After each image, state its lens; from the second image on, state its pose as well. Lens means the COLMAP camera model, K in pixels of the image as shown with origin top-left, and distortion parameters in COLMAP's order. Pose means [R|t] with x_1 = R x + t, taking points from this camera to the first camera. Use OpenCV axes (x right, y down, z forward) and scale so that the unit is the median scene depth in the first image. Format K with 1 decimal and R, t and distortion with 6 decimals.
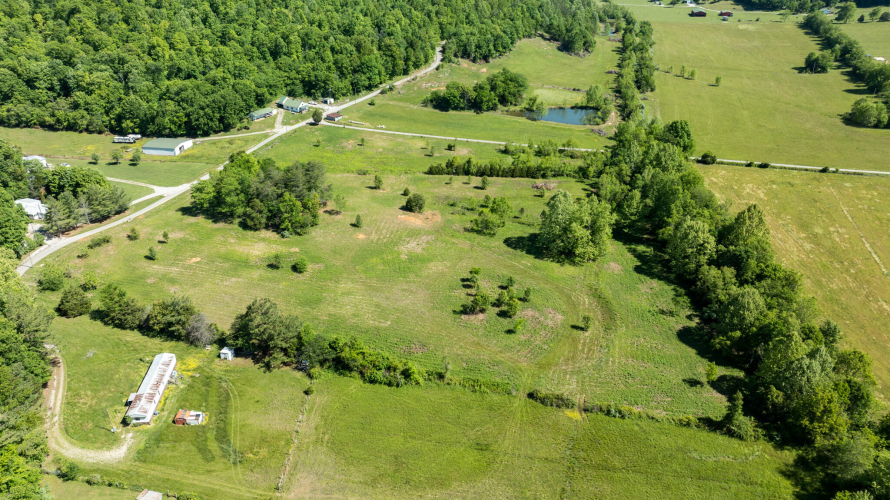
lens RADIAL K [[627.9, 0, 449.3], [0, 627.9, 243.0], [0, 0, 1]] dist [-0.038396, 0.039719]
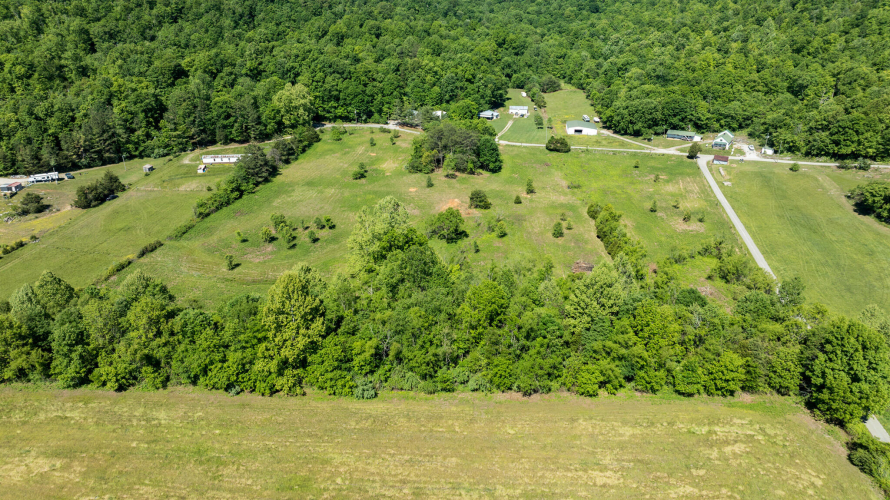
lens RADIAL K [[628.3, 0, 448.8], [0, 628.3, 244.2], [0, 0, 1]] dist [-0.042671, 0.050762]
pose [[0.024954, 0.378887, -0.925107, 0.746732], [-0.461740, 0.825139, 0.325489, -0.258899], [0.886664, 0.419036, 0.195538, 0.689472]]
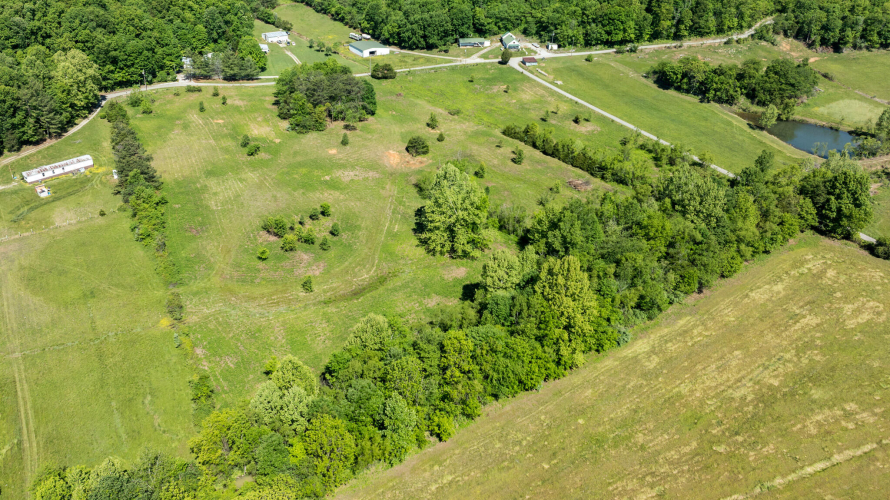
lens RADIAL K [[706.7, 0, 415.7], [0, 706.7, 210.0], [0, 0, 1]] dist [-0.037034, 0.036626]
pose [[0.627579, 0.356556, -0.692107, 0.617647], [-0.361267, 0.920834, 0.146806, -0.111878], [0.689660, 0.157903, 0.706707, 0.225333]]
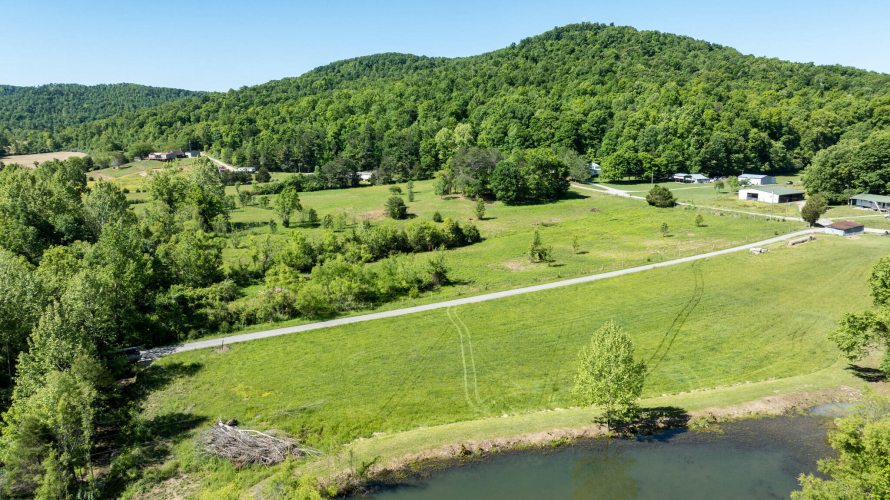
lens RADIAL K [[627.9, 0, 449.3], [0, 627.9, 243.0], [0, 0, 1]] dist [-0.038396, 0.039719]
pose [[-0.764457, 0.117267, -0.633920, 0.367283], [-0.294267, 0.811428, 0.504967, -0.403292], [0.573596, 0.572568, -0.585793, 1.341221]]
